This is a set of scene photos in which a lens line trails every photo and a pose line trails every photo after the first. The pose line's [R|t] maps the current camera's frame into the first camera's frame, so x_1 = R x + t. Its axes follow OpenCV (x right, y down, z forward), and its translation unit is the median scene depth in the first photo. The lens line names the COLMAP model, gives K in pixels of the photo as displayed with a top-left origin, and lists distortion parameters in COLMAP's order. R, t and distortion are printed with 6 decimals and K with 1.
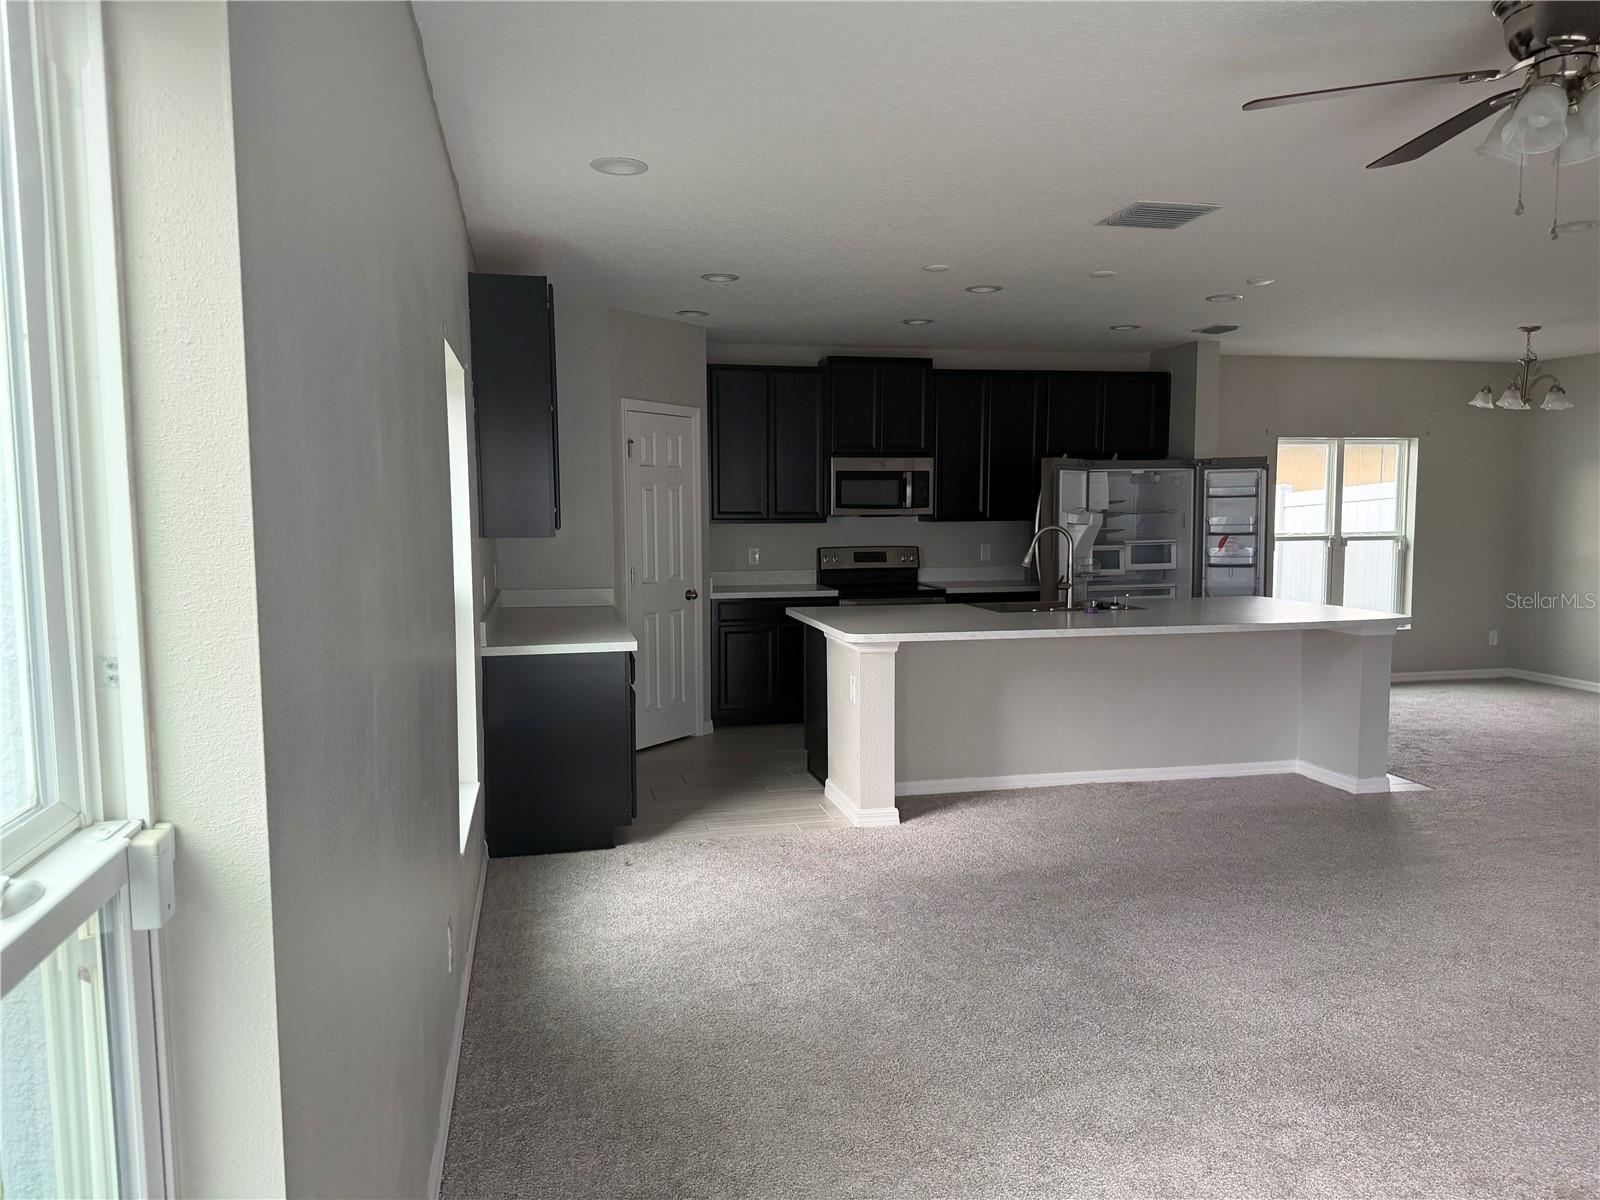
lens RADIAL K [[1143.7, 0, 773.1], [0, 1143.7, 616.4], [0, 0, 1]] dist [0.031788, -0.053376]
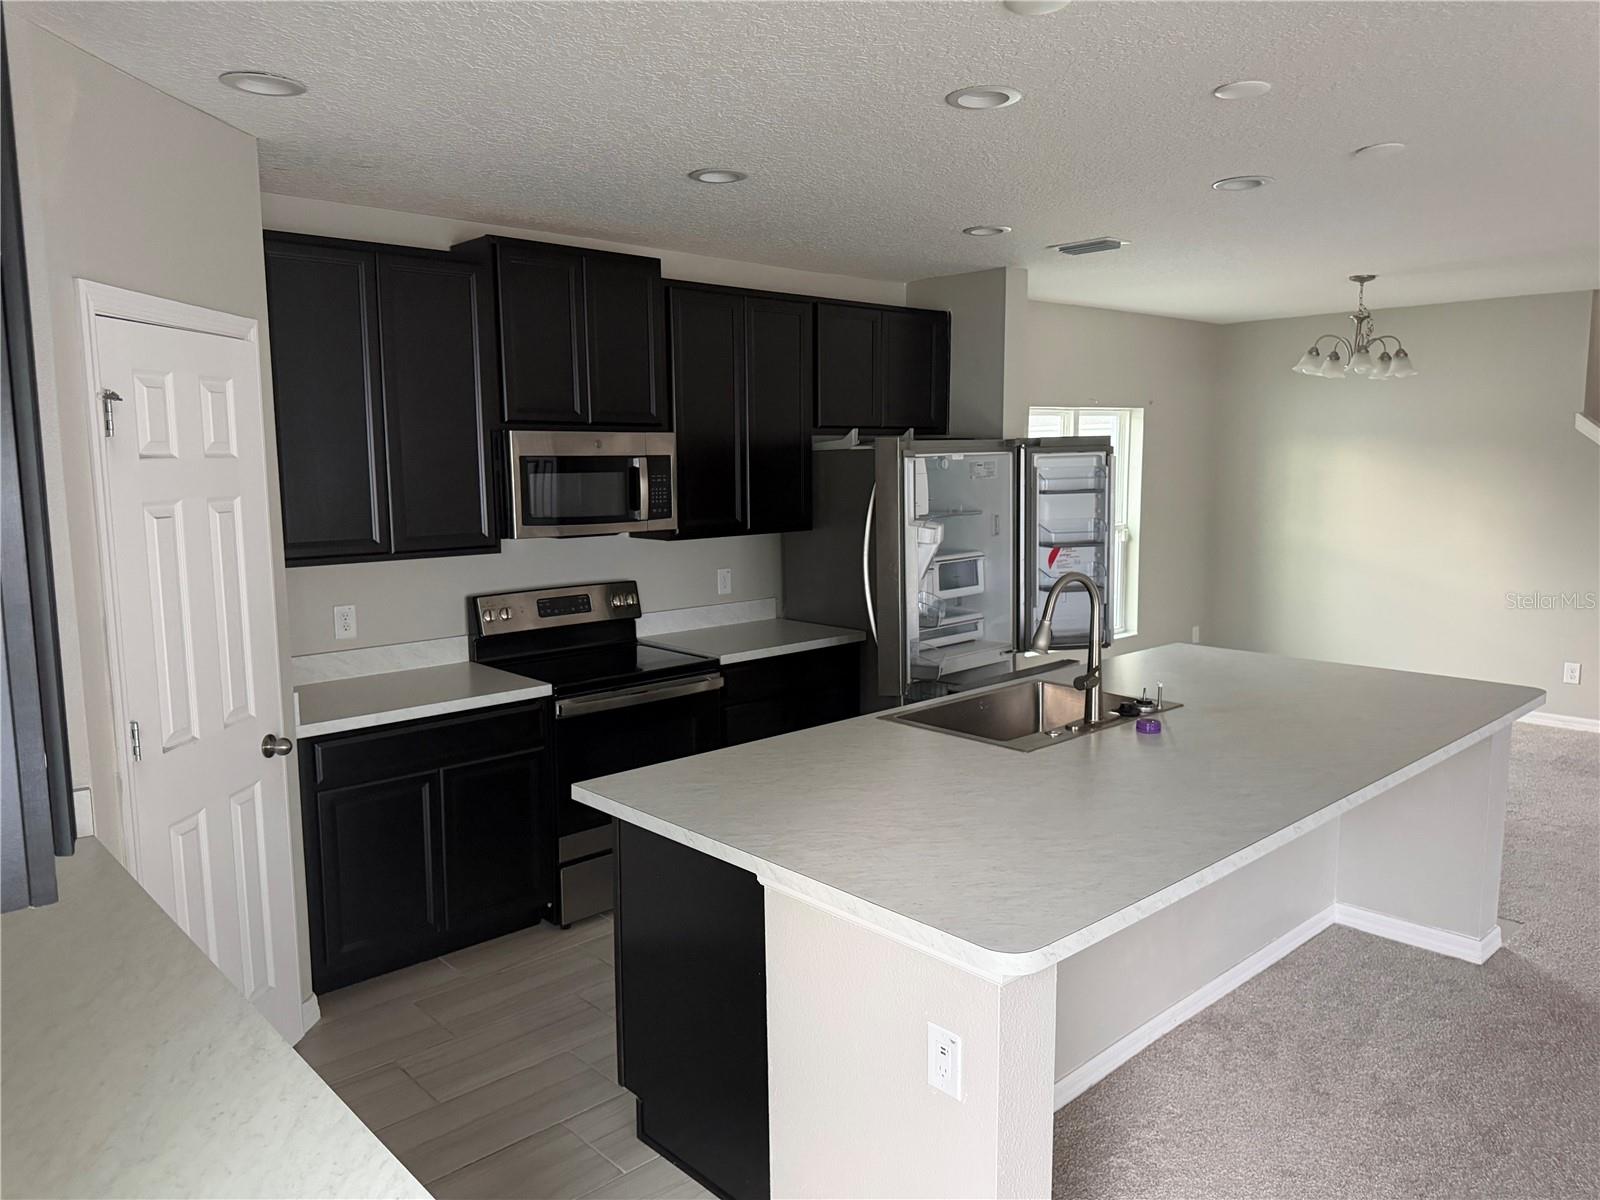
lens RADIAL K [[1143.7, 0, 789.4], [0, 1143.7, 614.0], [0, 0, 1]] dist [0.031788, -0.053376]
pose [[0.864414, -0.073087, 0.497440, -0.117291], [0.054856, 0.997181, 0.051187, -0.081422], [-0.499779, -0.016959, 0.865987, 0.517697]]
